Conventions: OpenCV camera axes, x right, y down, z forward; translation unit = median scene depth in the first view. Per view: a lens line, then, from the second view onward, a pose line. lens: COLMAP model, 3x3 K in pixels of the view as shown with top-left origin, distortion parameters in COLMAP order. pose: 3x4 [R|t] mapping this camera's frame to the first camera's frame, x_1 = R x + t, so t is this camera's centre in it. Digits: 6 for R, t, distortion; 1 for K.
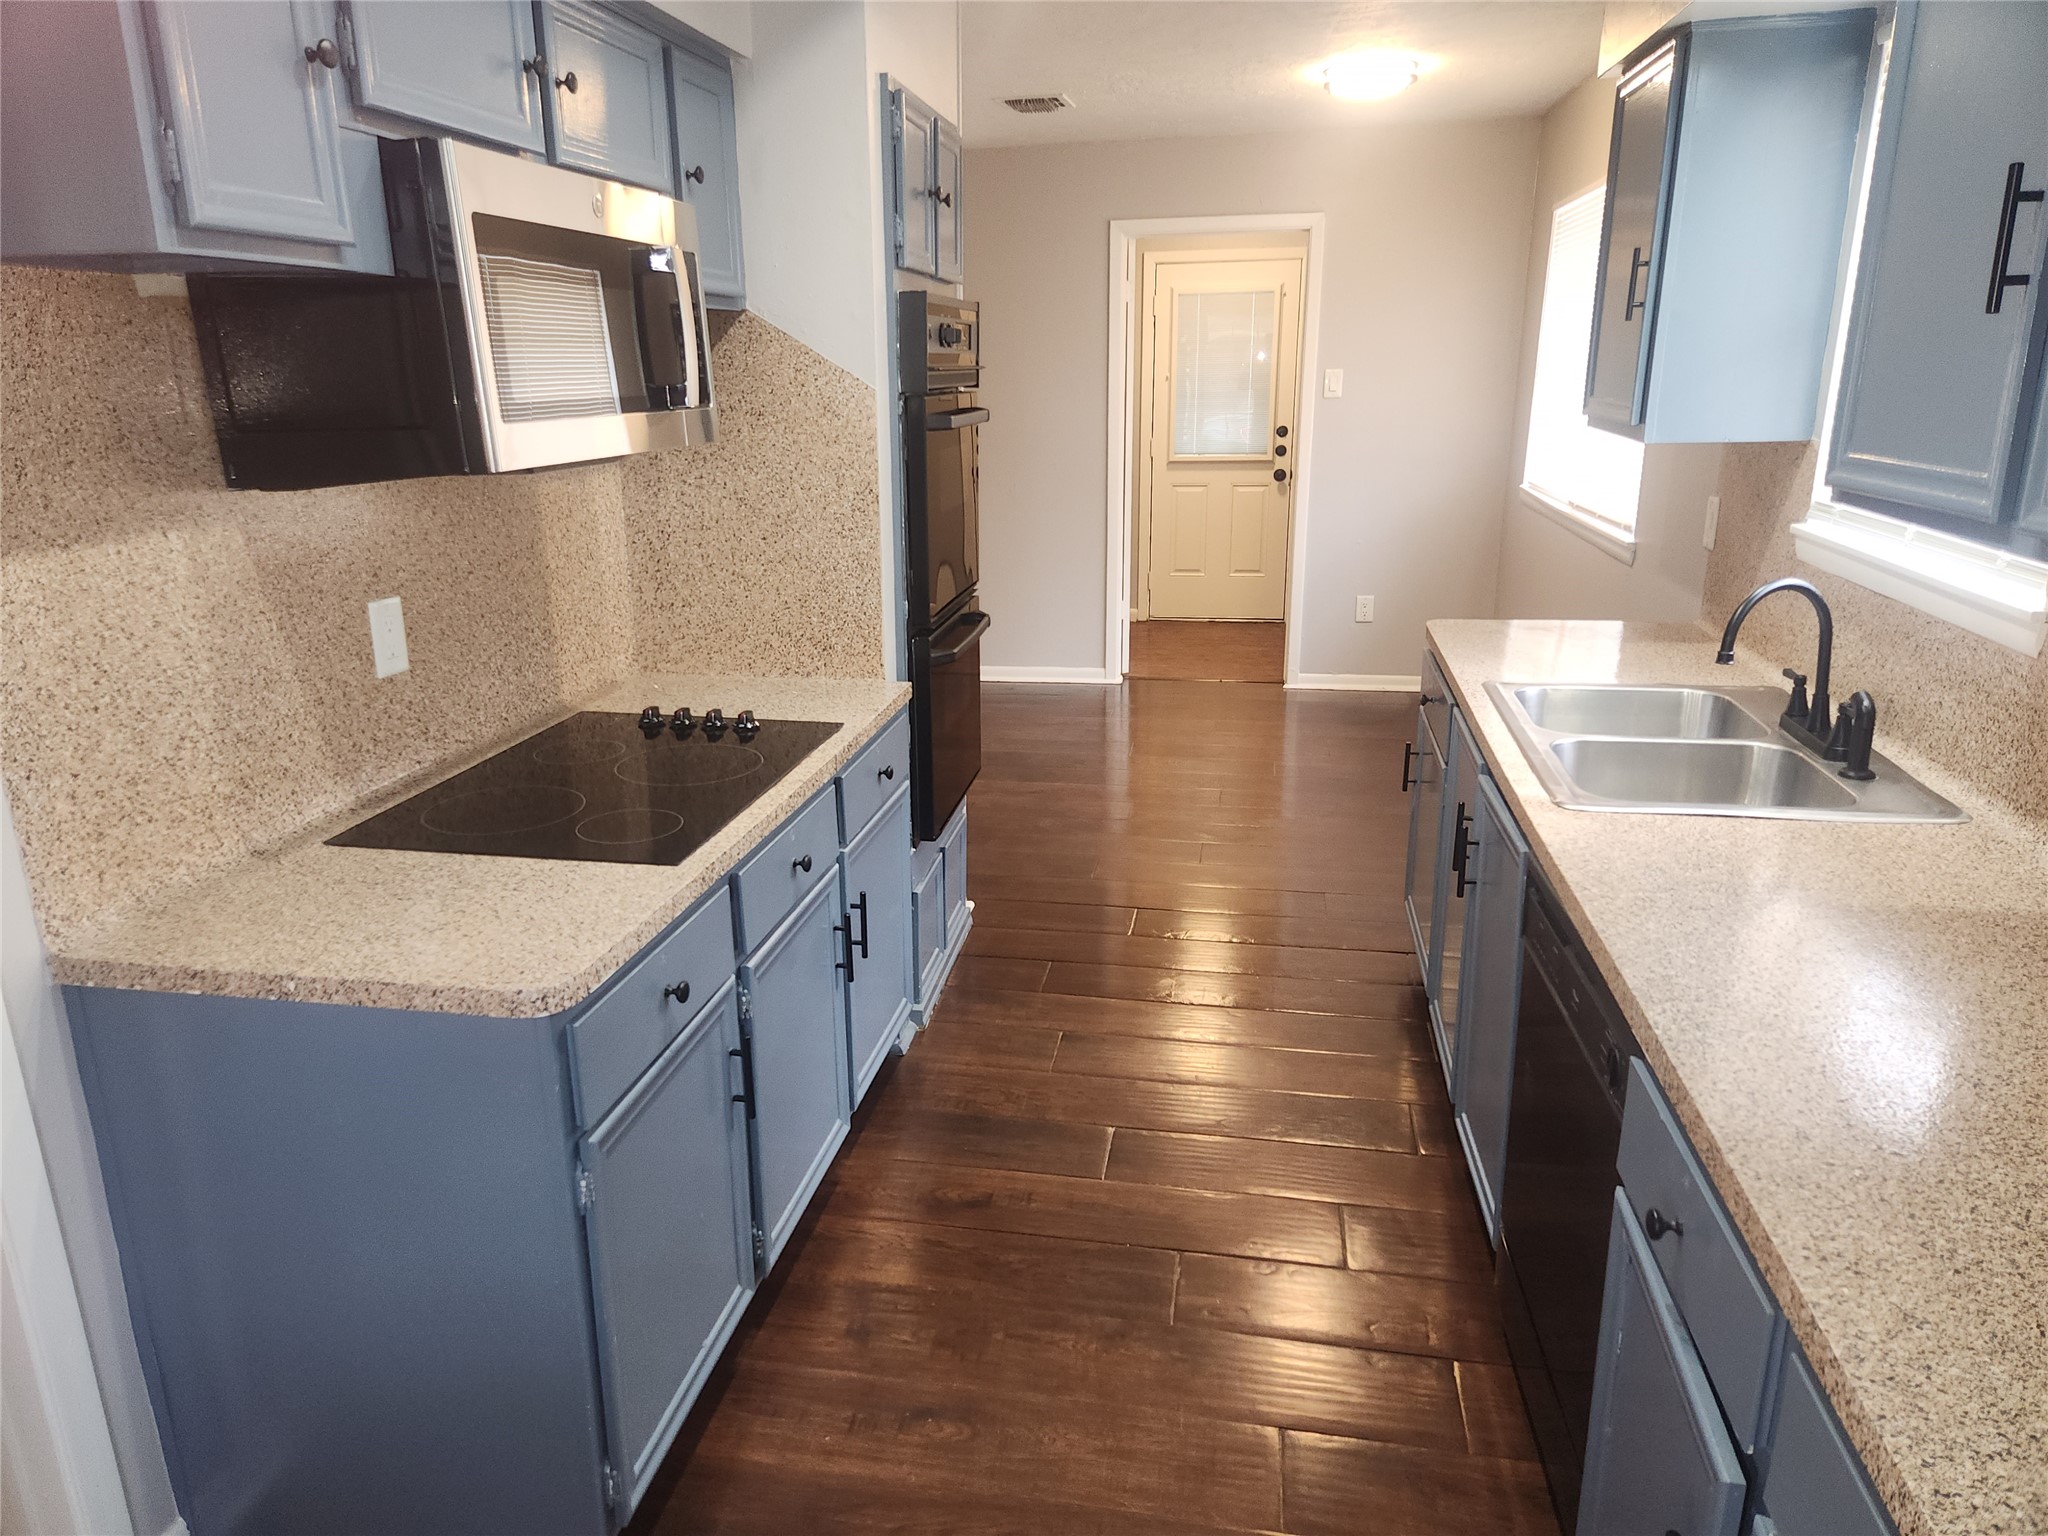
lens RADIAL K [[1382.7, 0, 1011.6], [0, 1382.7, 758.1], [0, 0, 1]] dist [0.062357, -0.053922]
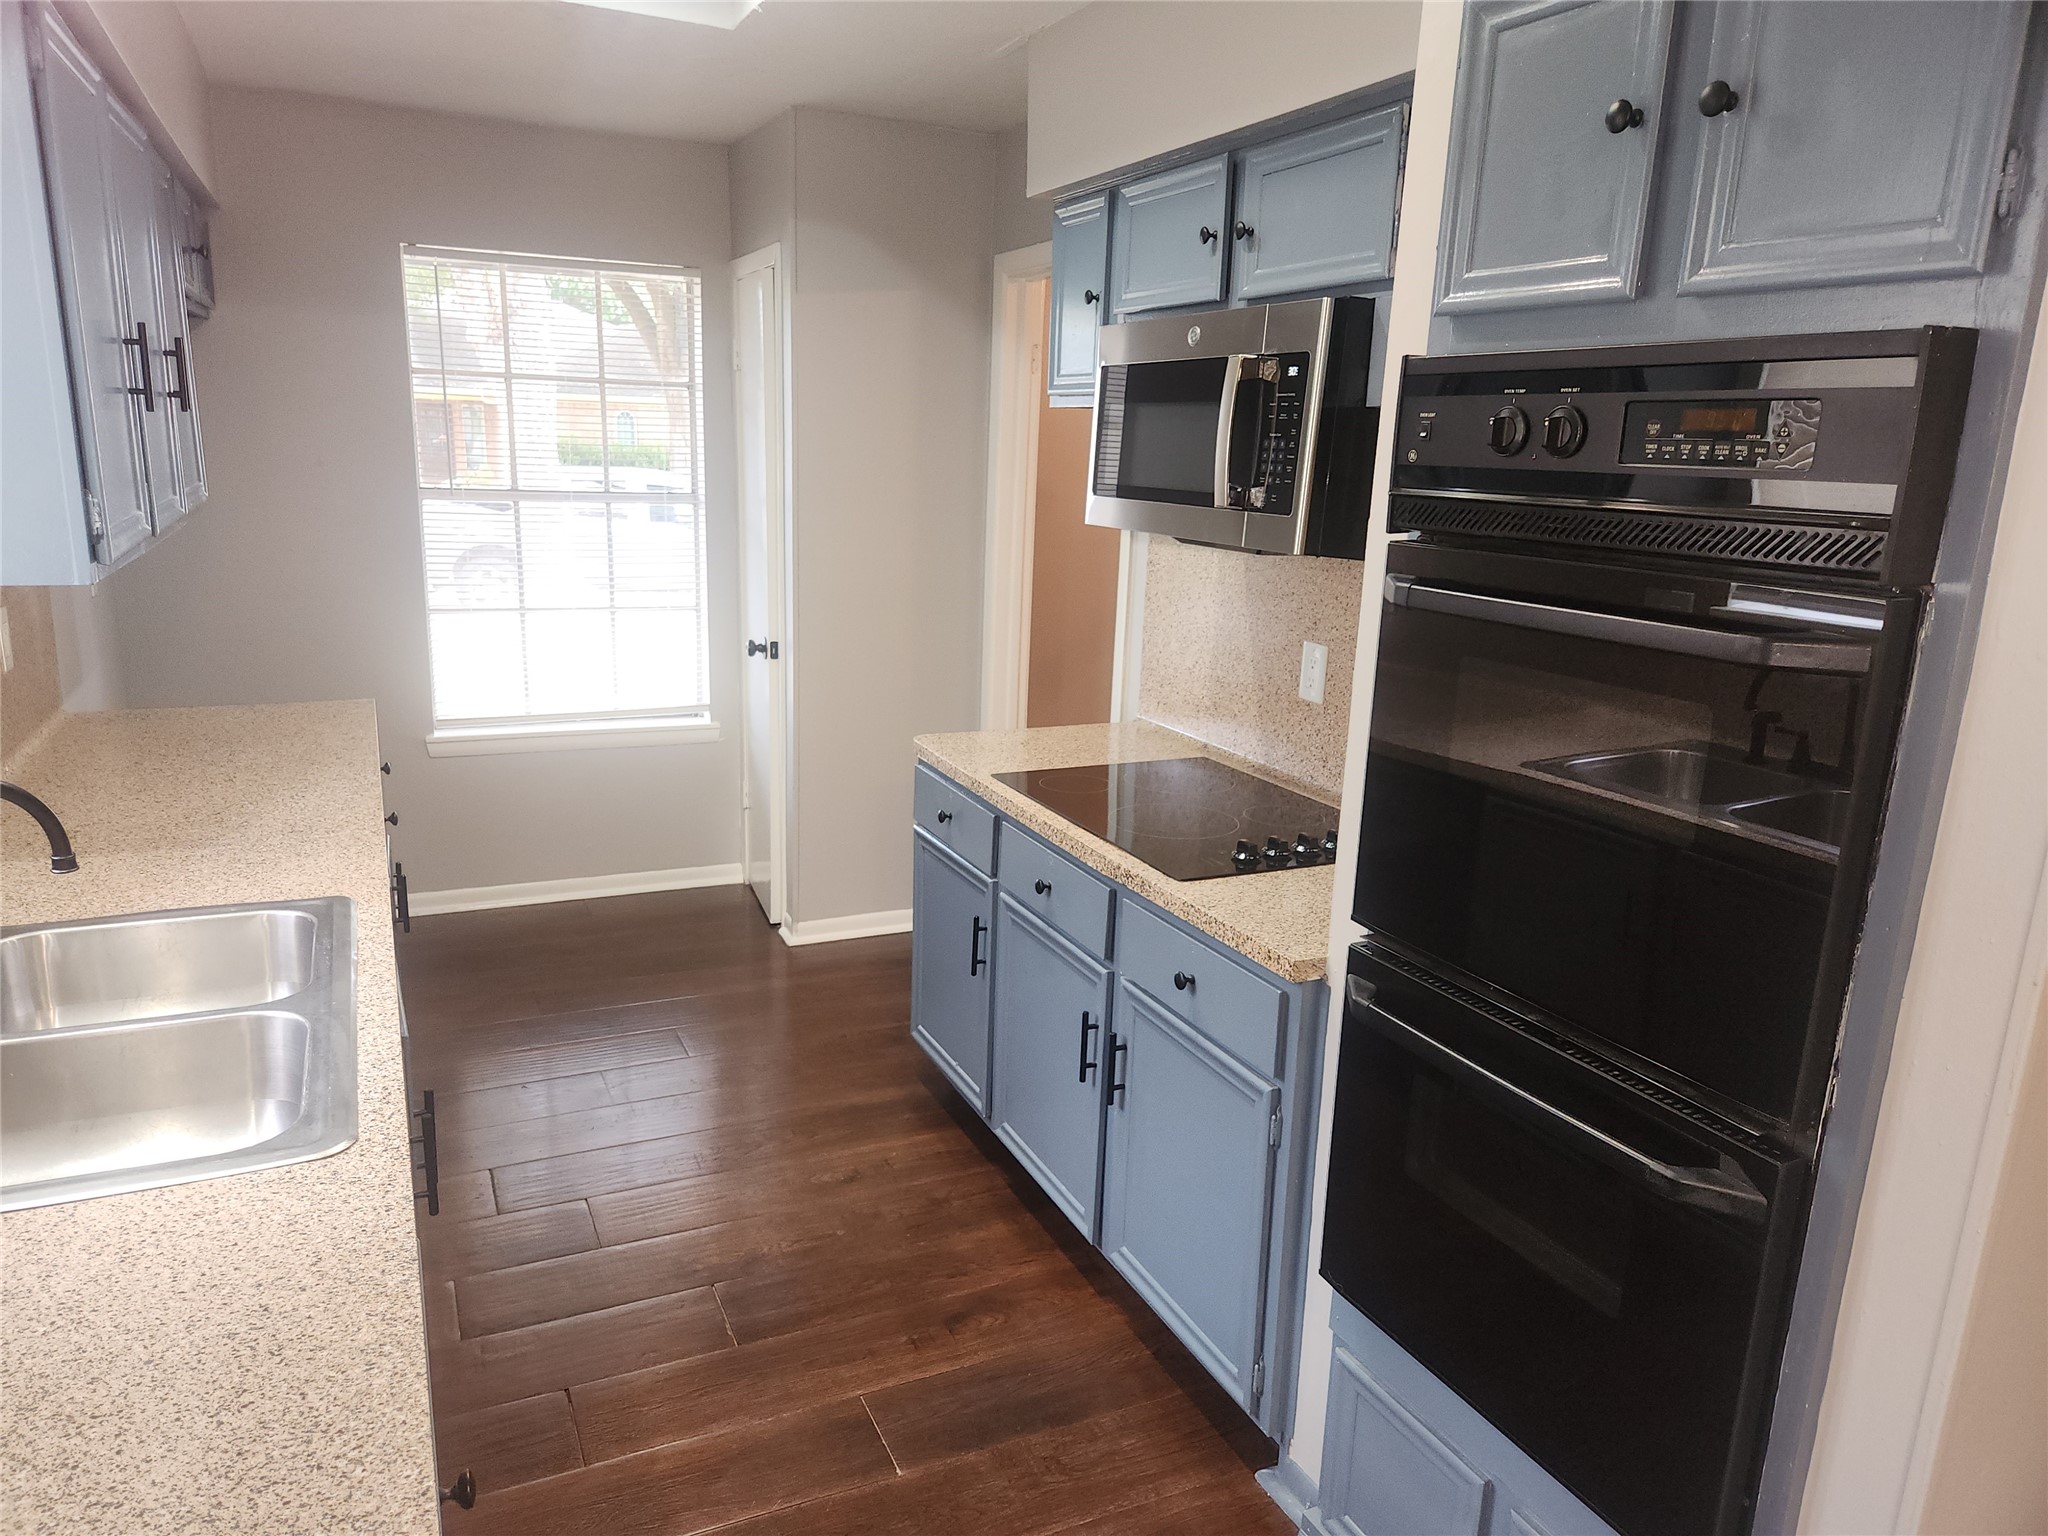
lens RADIAL K [[1382.7, 0, 1002.1], [0, 1382.7, 773.4], [0, 0, 1]] dist [0.062357, -0.053922]
pose [[-0.818351, 0.120754, -0.561890, 0.568070], [-0.180734, 0.874005, 0.451055, -0.574034], [0.545561, 0.470674, -0.693419, 1.910419]]
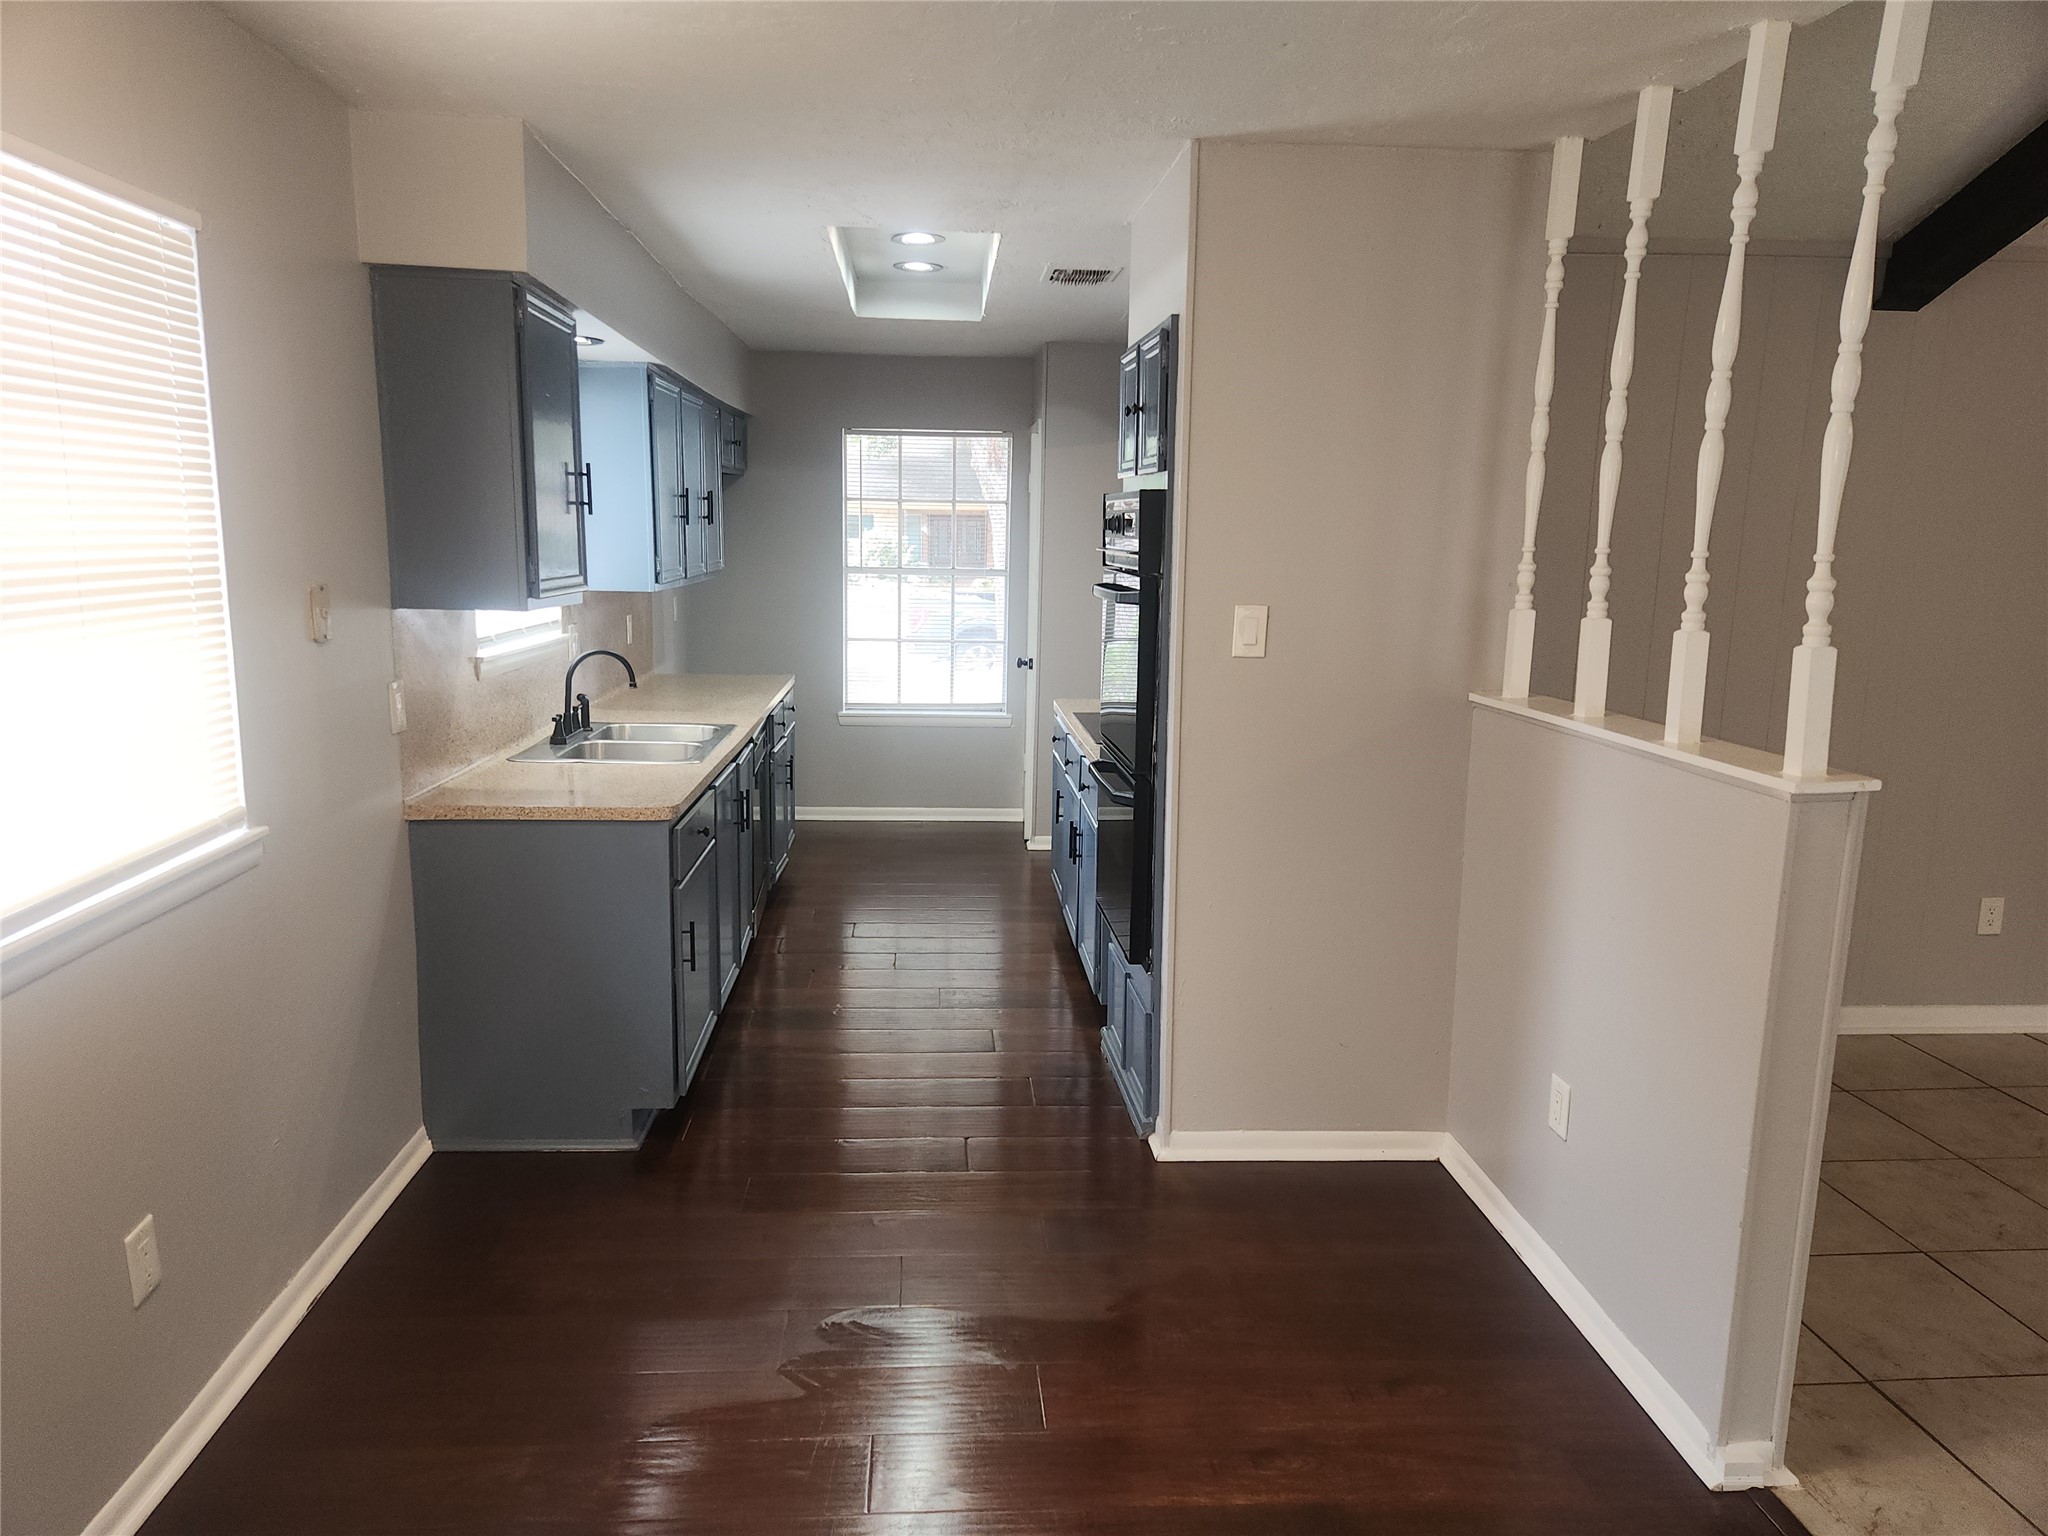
lens RADIAL K [[1382.7, 0, 1022.8], [0, 1382.7, 774.7], [0, 0, 1]] dist [0.062357, -0.053922]
pose [[-0.968367, 0.037916, -0.246634, 0.522194], [-0.075637, 0.897287, 0.434920, -0.877485], [0.237792, 0.439817, -0.866035, 2.957310]]
